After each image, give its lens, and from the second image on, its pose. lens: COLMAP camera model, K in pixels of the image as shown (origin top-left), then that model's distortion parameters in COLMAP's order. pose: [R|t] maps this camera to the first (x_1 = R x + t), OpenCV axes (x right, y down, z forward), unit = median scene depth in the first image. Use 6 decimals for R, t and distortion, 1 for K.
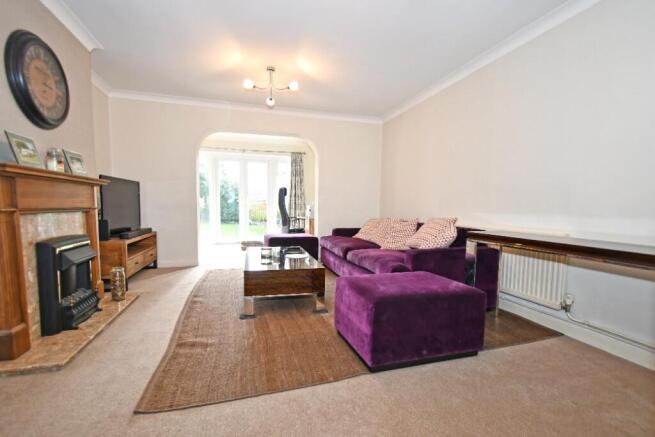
lens RADIAL K [[297.9, 0, 319.2], [0, 297.9, 231.7], [0, 0, 1]] dist [0.002622, 0.000374]
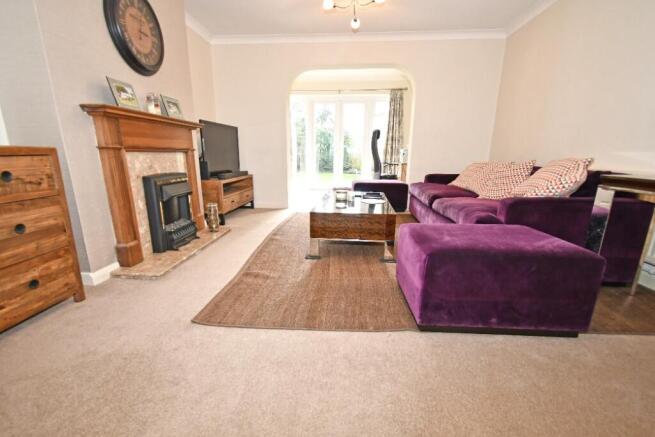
lens RADIAL K [[297.9, 0, 319.2], [0, 297.9, 231.7], [0, 0, 1]] dist [0.002622, 0.000374]
pose [[0.936472, 0.081355, -0.341176, 0.121666], [-0.024608, 0.985570, 0.167469, 0.030861], [0.349877, -0.148434, 0.924961, 0.087256]]
